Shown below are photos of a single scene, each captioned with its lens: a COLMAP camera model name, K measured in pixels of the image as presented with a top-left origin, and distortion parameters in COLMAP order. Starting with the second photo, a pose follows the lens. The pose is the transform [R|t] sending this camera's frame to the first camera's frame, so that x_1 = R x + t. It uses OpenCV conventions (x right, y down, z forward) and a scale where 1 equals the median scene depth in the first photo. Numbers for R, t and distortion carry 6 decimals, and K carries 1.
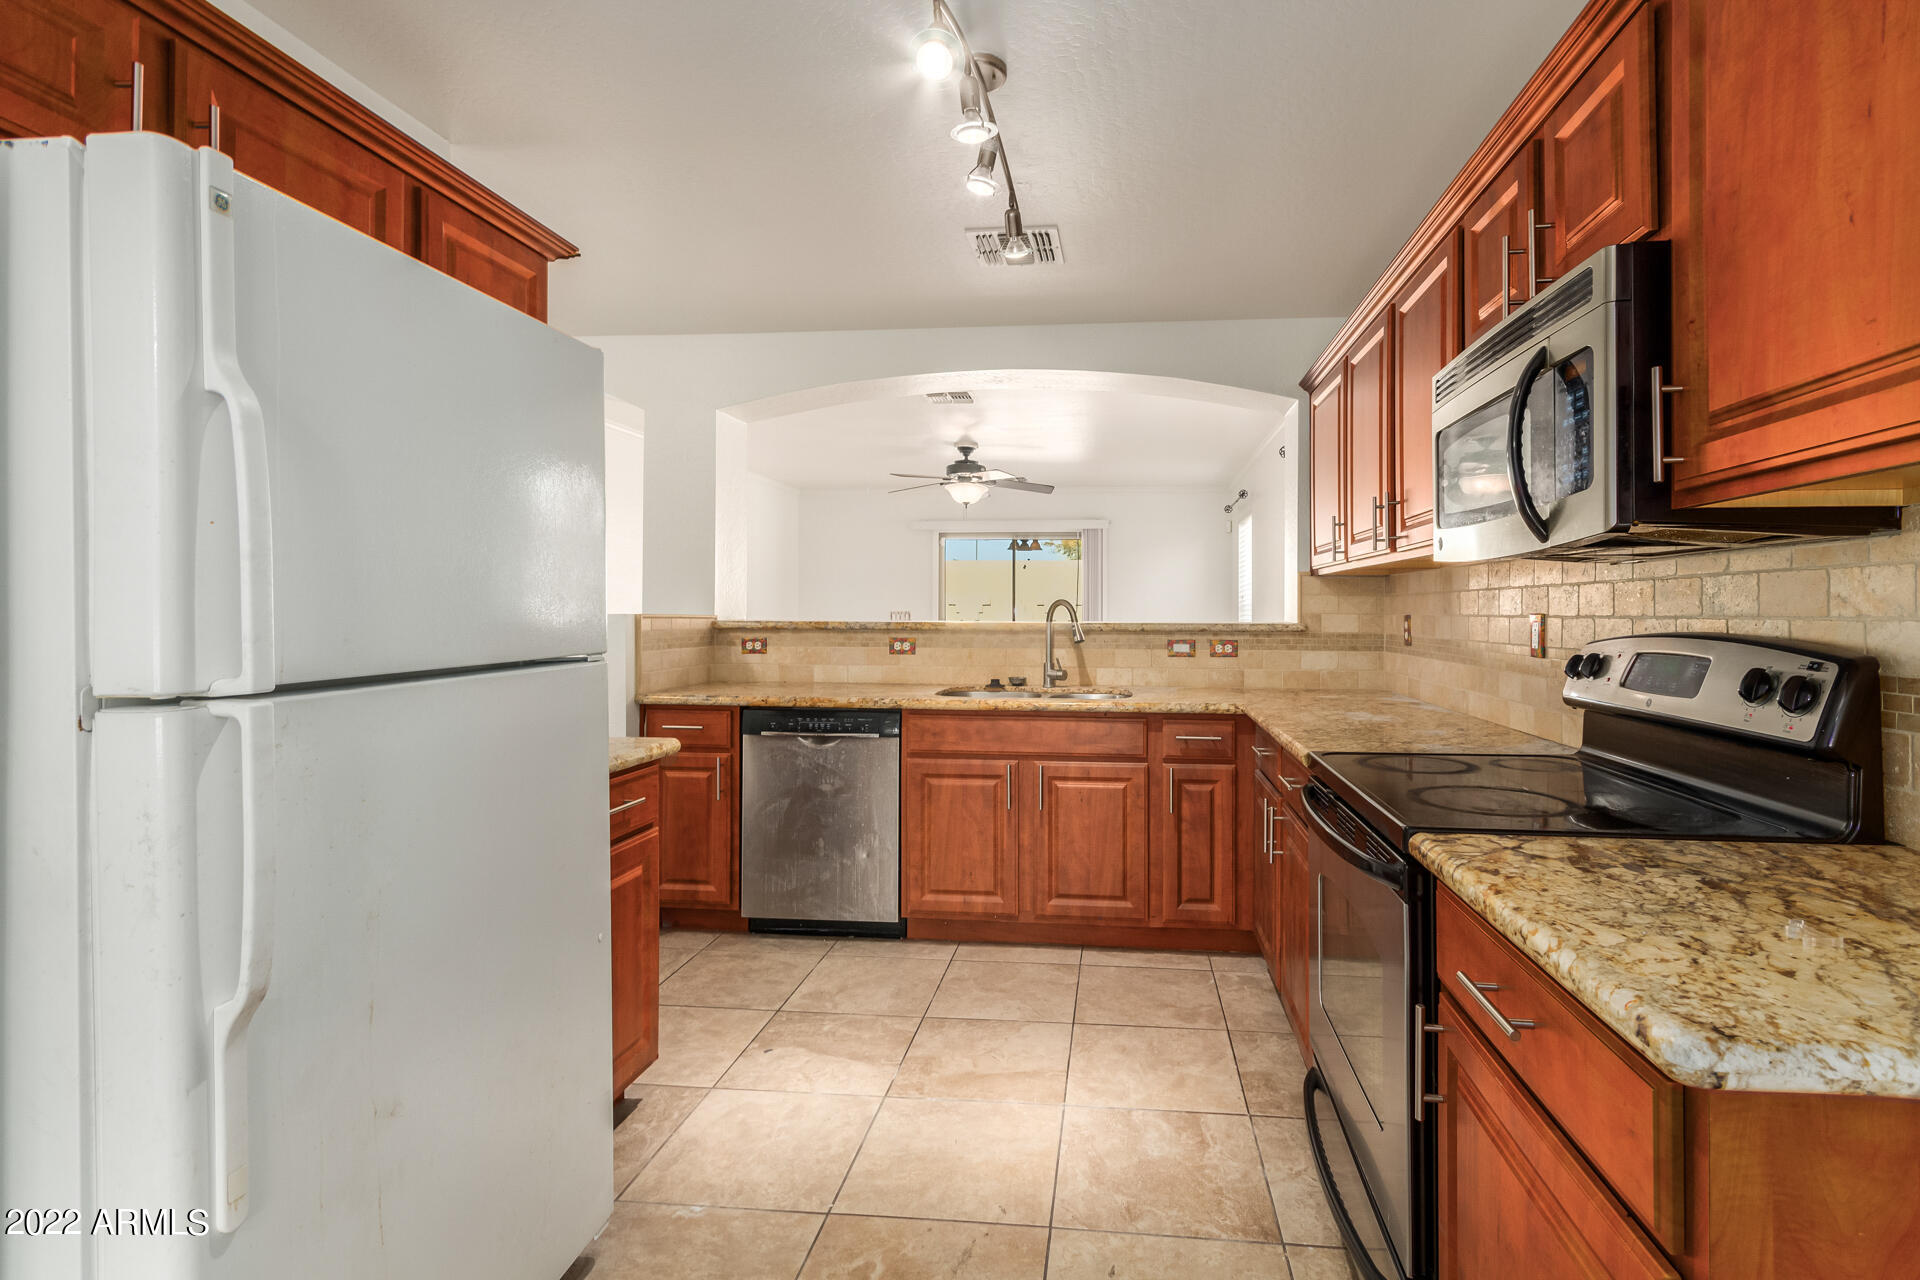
lens RADIAL K [[915.9, 0, 1017.2], [0, 915.9, 613.2], [0, 0, 1]] dist [0.000648, 0.000115]
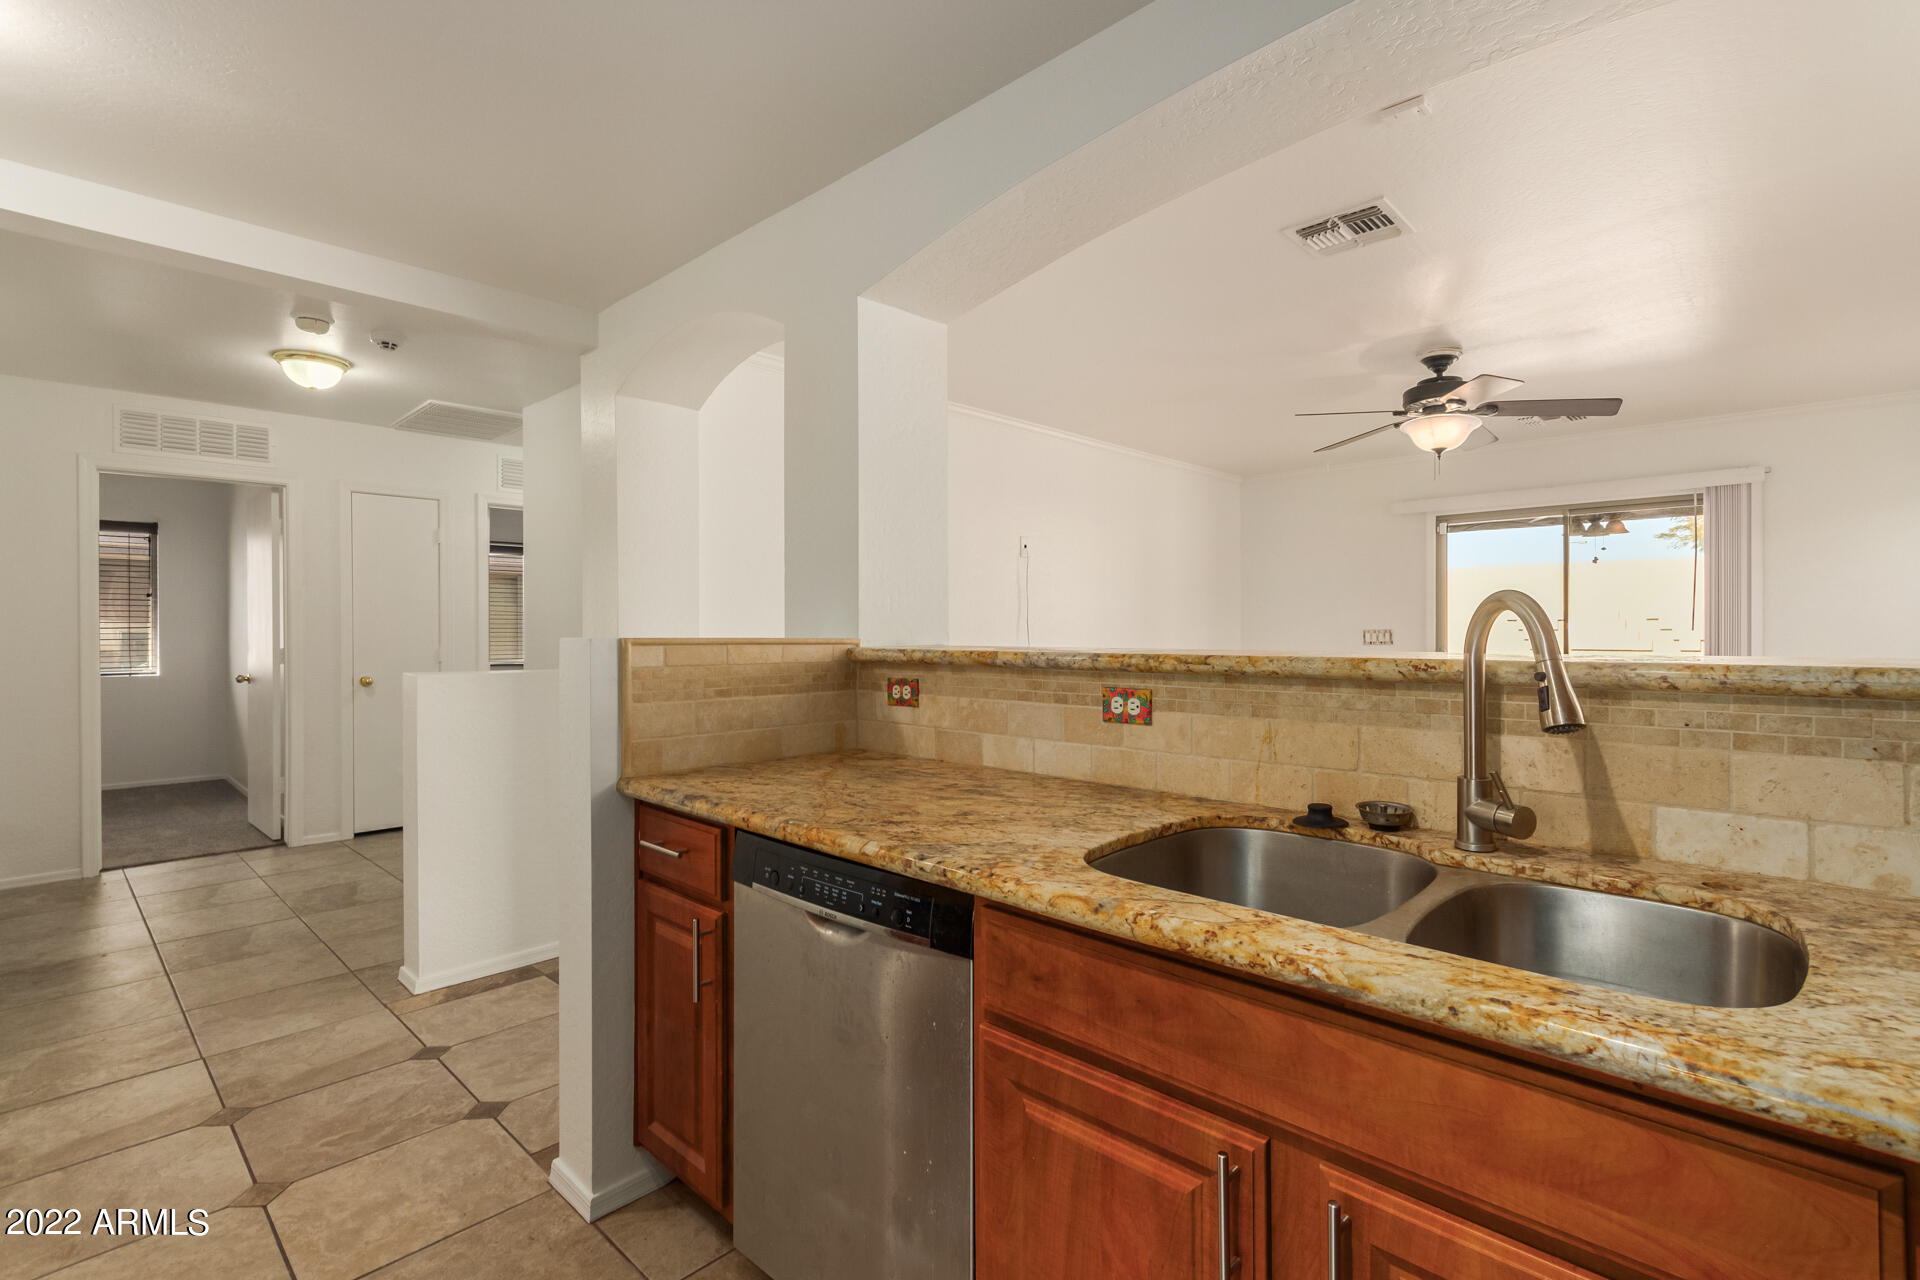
lens RADIAL K [[894.9, 0, 952.0], [0, 894.9, 639.7], [0, 0, 1]] dist [0.001641, 0.000333]
pose [[0.797996, 0.000313, -0.602662, 0.078986], [0.004995, 0.999962, 0.007133, -0.001122], [0.602642, -0.008703, 0.797965, 0.603836]]
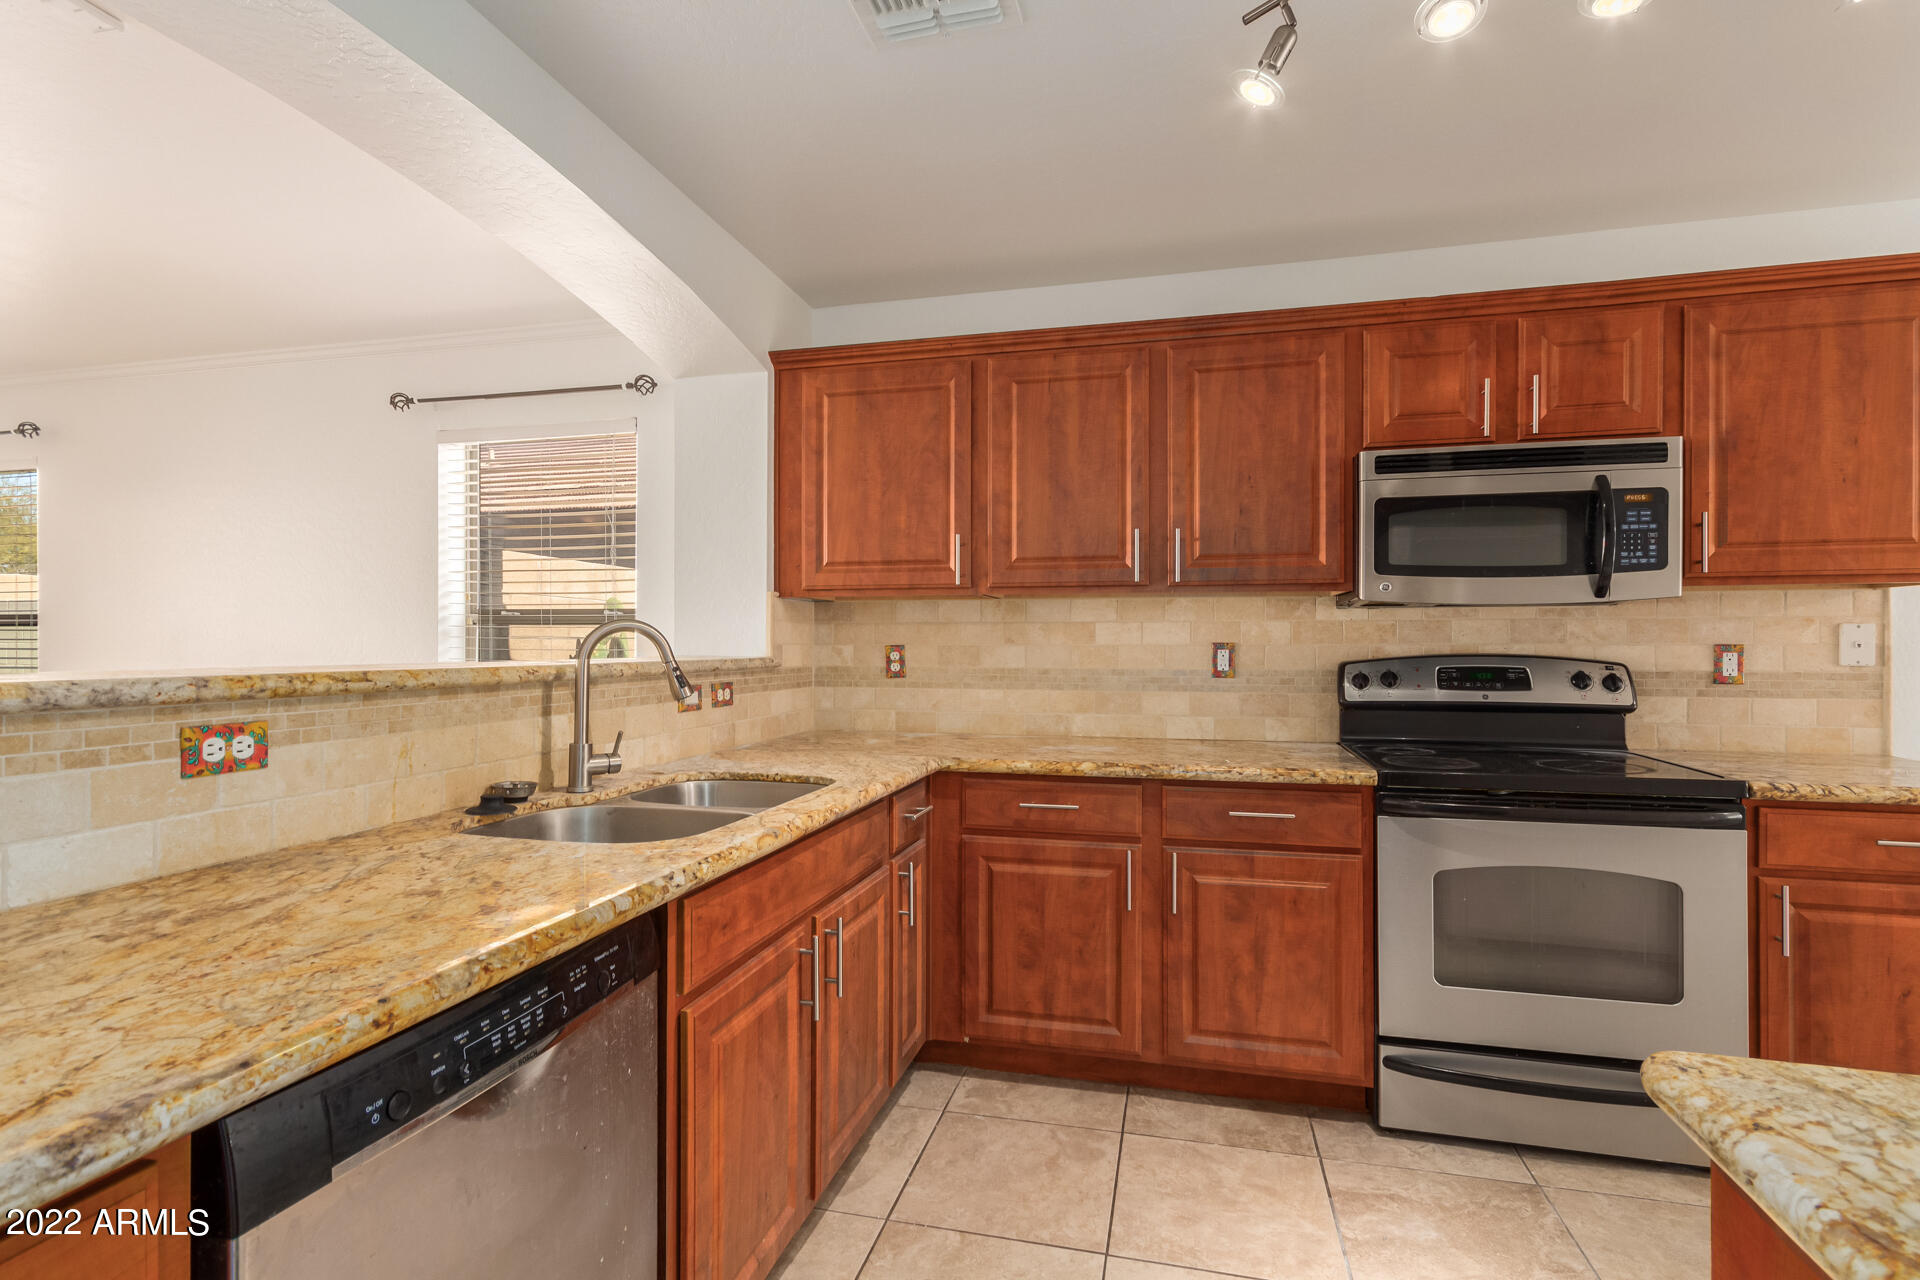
lens RADIAL K [[894.9, 0, 952.0], [0, 894.9, 639.7], [0, 0, 1]] dist [0.001641, 0.000333]
pose [[0.136568, 0.000385, 0.990631, -0.423779], [0.004981, 0.999987, -0.001075, -0.001797], [-0.990618, 0.005081, 0.136564, 0.715651]]
